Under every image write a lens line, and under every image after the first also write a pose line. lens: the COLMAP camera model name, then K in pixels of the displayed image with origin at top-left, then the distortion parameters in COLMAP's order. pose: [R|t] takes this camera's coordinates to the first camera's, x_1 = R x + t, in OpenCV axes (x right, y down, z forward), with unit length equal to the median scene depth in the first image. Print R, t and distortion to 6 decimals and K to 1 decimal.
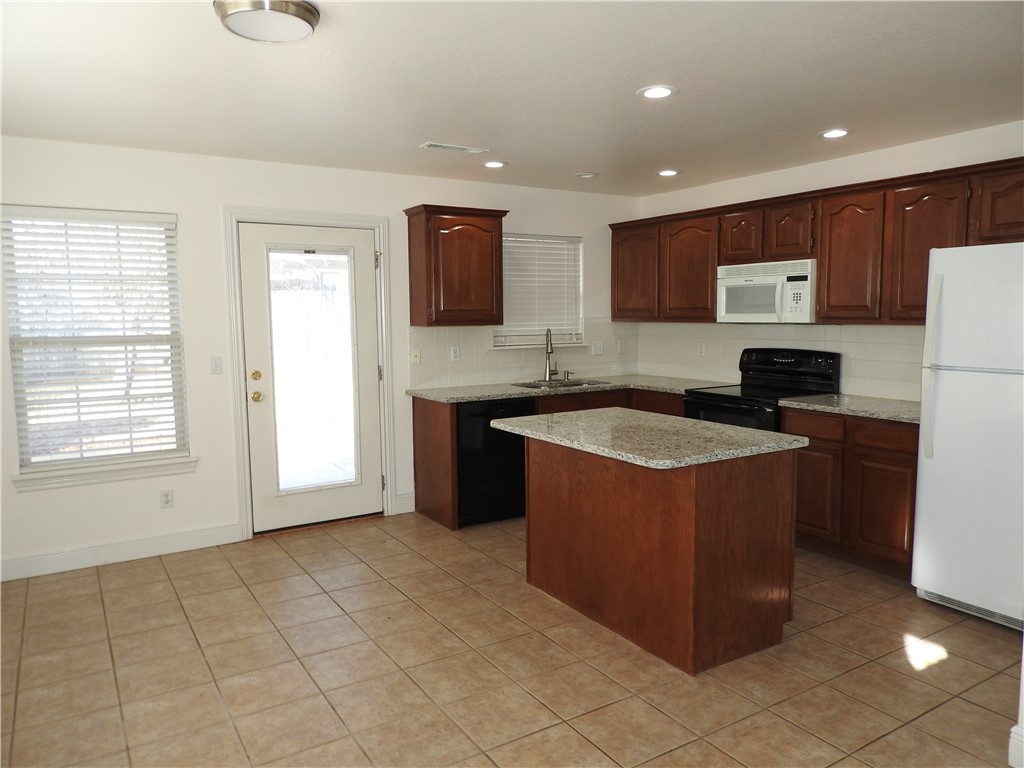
lens RADIAL K [[727.8, 0, 512.0], [0, 727.8, 384.0], [0, 0, 1]] dist [0.001007, 0.002256]
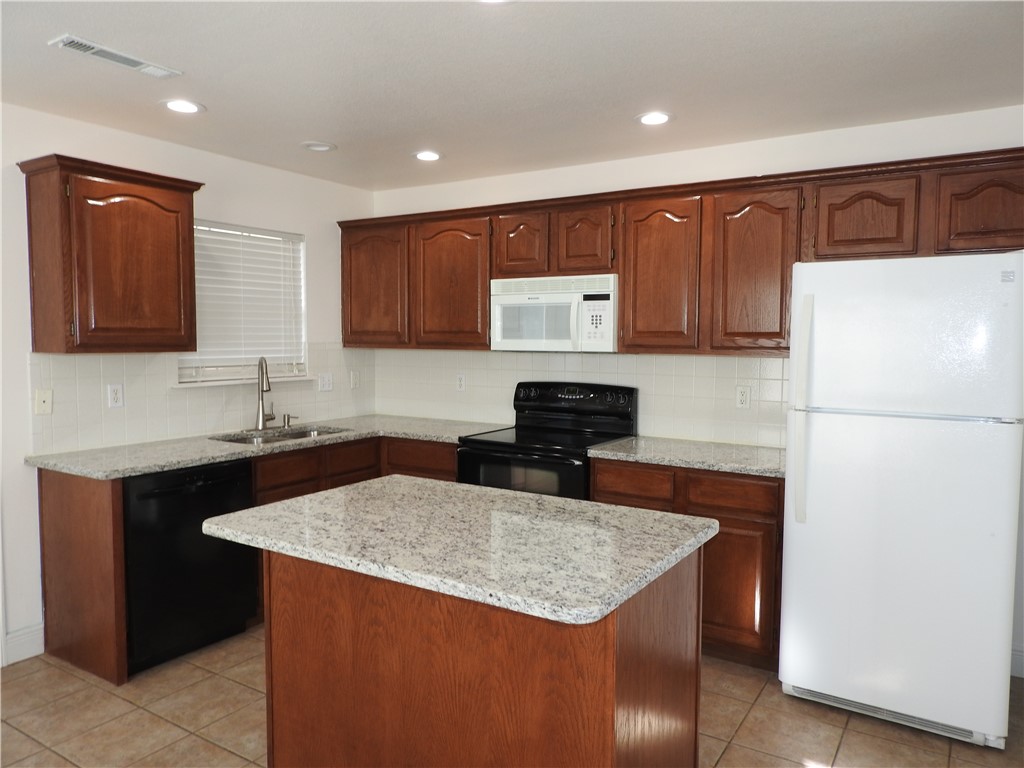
lens RADIAL K [[727.8, 0, 512.0], [0, 727.8, 384.0], [0, 0, 1]] dist [0.001007, 0.002256]
pose [[0.903053, -0.013697, 0.429311, -0.040935], [0.028116, 0.999233, -0.027263, -0.026618], [-0.428608, 0.036690, 0.902745, 0.287912]]
